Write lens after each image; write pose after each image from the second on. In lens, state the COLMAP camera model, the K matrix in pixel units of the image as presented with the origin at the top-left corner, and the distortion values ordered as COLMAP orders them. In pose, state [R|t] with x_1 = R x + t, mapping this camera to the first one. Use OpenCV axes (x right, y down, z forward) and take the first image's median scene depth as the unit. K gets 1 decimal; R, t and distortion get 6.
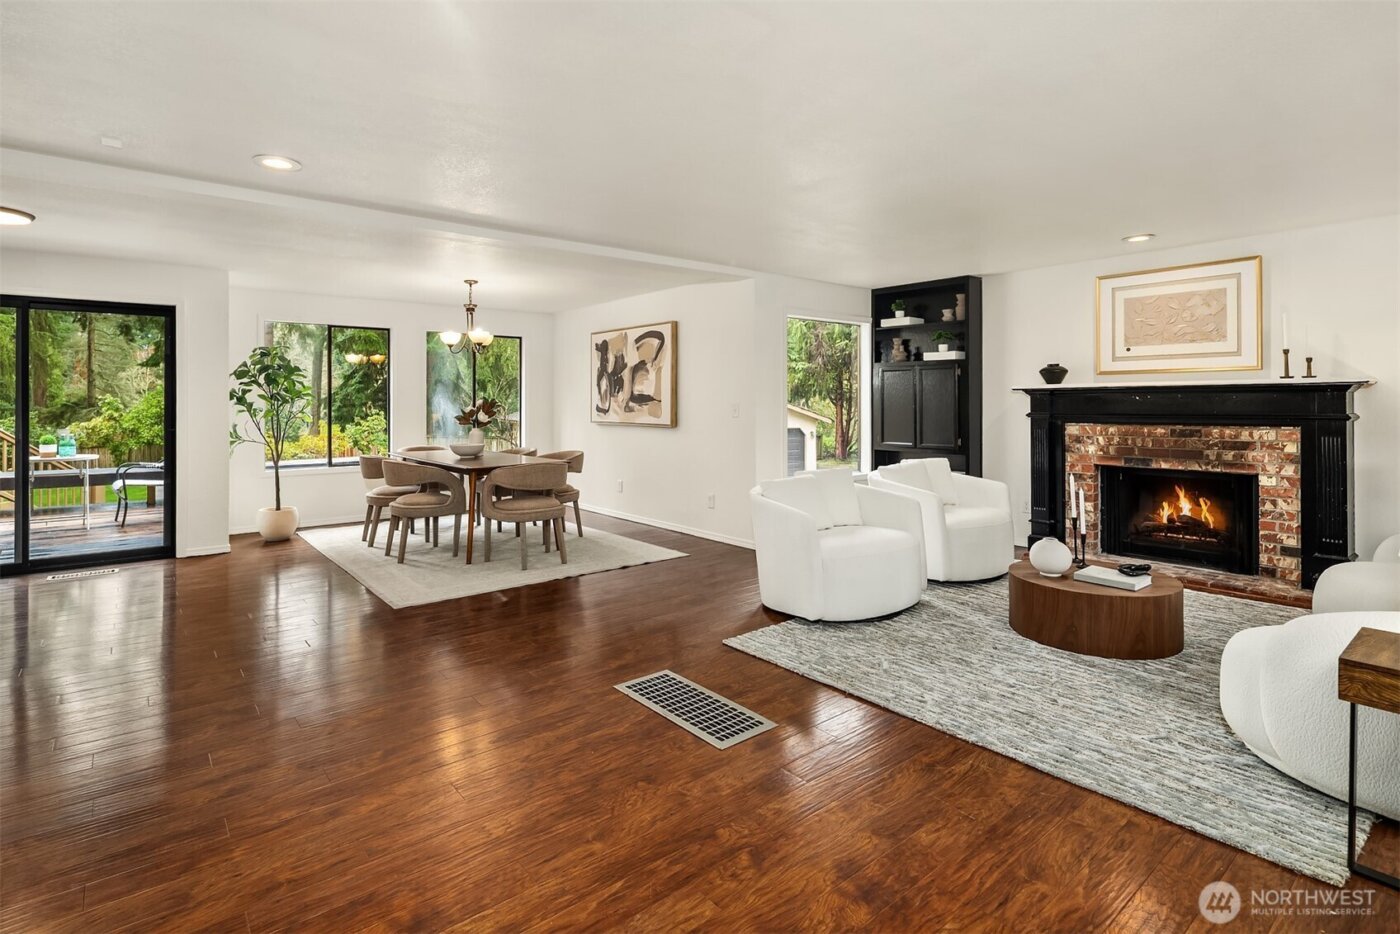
lens RADIAL K [[686.6, 0, 706.7], [0, 686.6, 401.1], [0, 0, 1]] dist [0.001327, -0.000383]
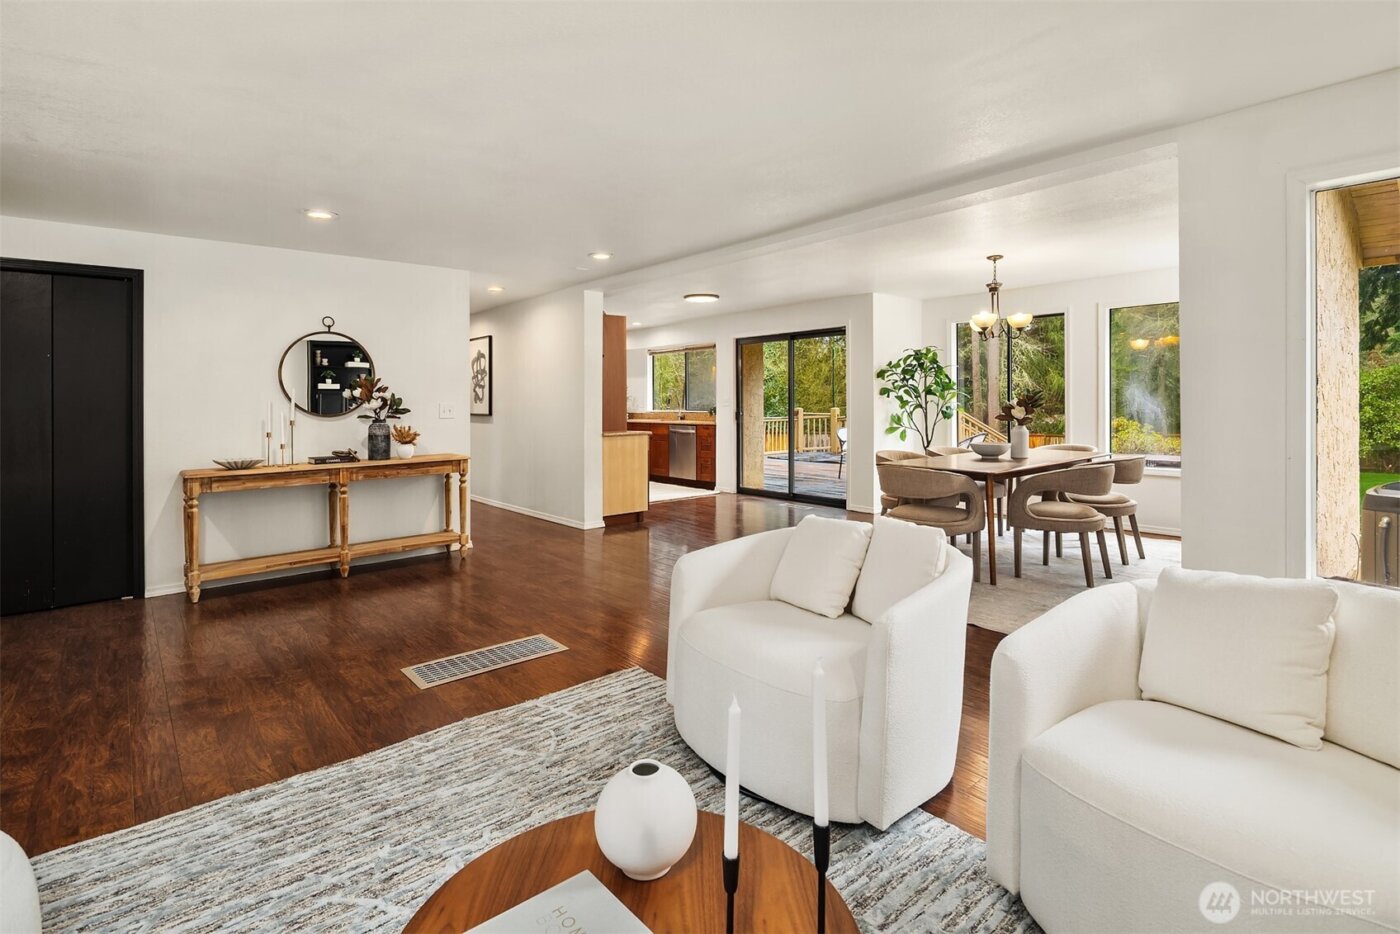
lens RADIAL K [[686.6, 0, 706.7], [0, 686.6, 401.1], [0, 0, 1]] dist [0.001327, -0.000383]
pose [[0.008591, 0.006056, -0.999945, 0.449367], [0.014209, 0.999880, 0.006178, -0.001257], [0.999862, -0.014261, 0.008504, 0.533227]]
